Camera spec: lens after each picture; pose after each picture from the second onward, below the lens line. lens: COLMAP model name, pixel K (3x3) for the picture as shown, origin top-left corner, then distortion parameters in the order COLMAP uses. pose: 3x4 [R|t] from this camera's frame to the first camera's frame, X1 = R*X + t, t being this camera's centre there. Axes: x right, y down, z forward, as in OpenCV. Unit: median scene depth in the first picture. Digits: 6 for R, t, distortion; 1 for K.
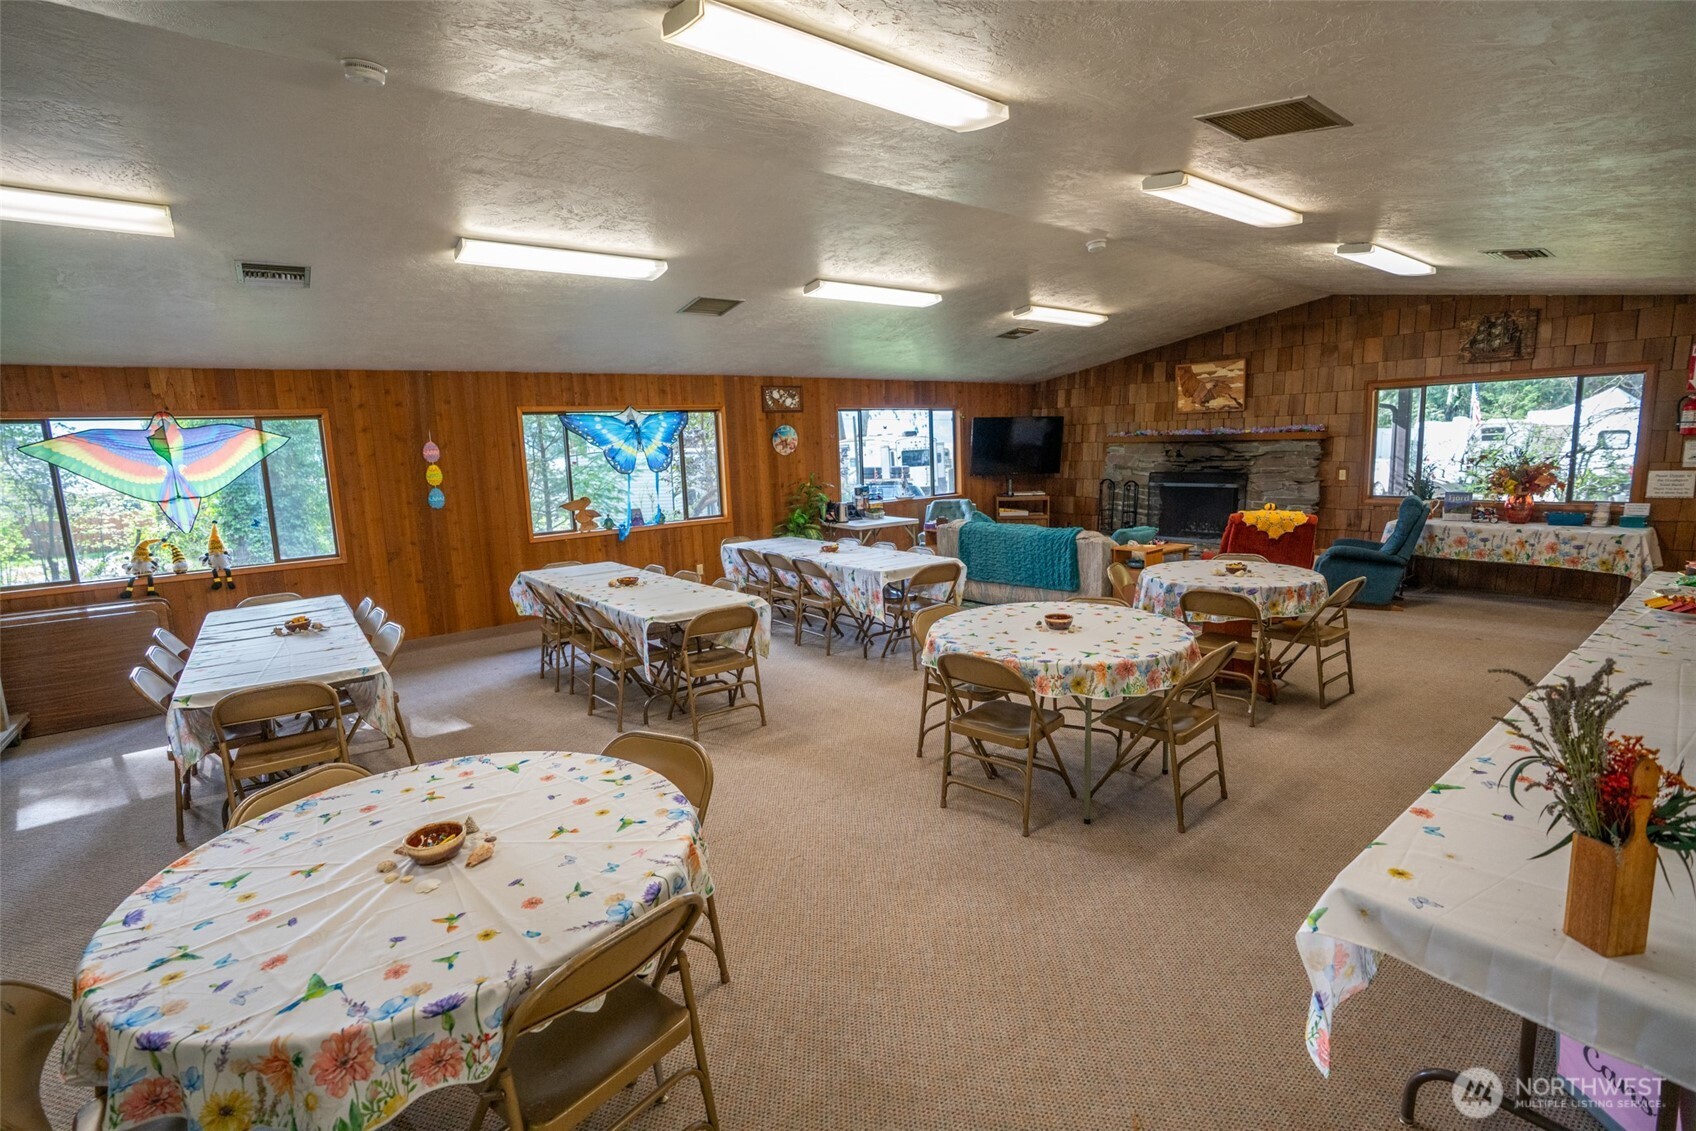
lens RADIAL K [[791.3, 0, 848.0], [0, 791.3, 565.5], [0, 0, 1]] dist [-0.079999, 0.031662]
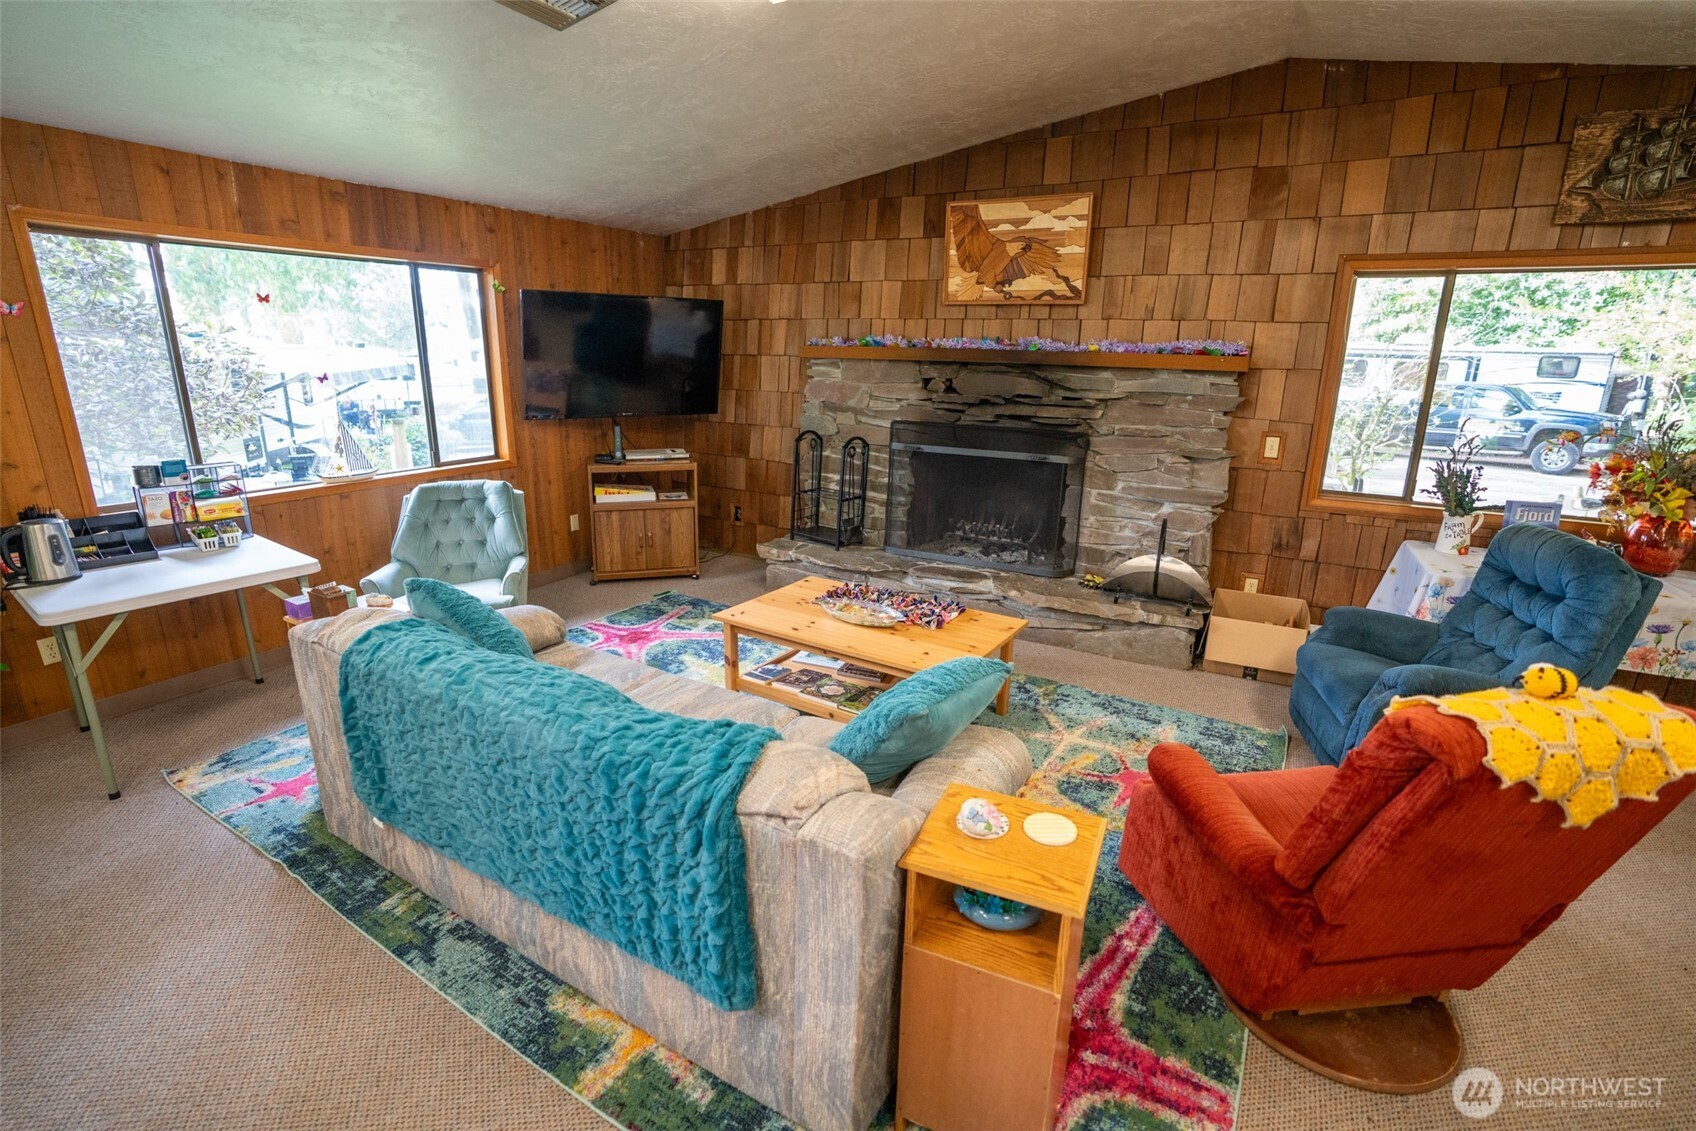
lens RADIAL K [[791.3, 0, 848.0], [0, 791.3, 565.5], [0, 0, 1]] dist [-0.079999, 0.031662]
pose [[0.922635, -0.053216, 0.381986, 0.165017], [0.009289, 0.993214, 0.115932, -0.088104], [-0.385563, -0.103415, 0.916868, 0.548784]]
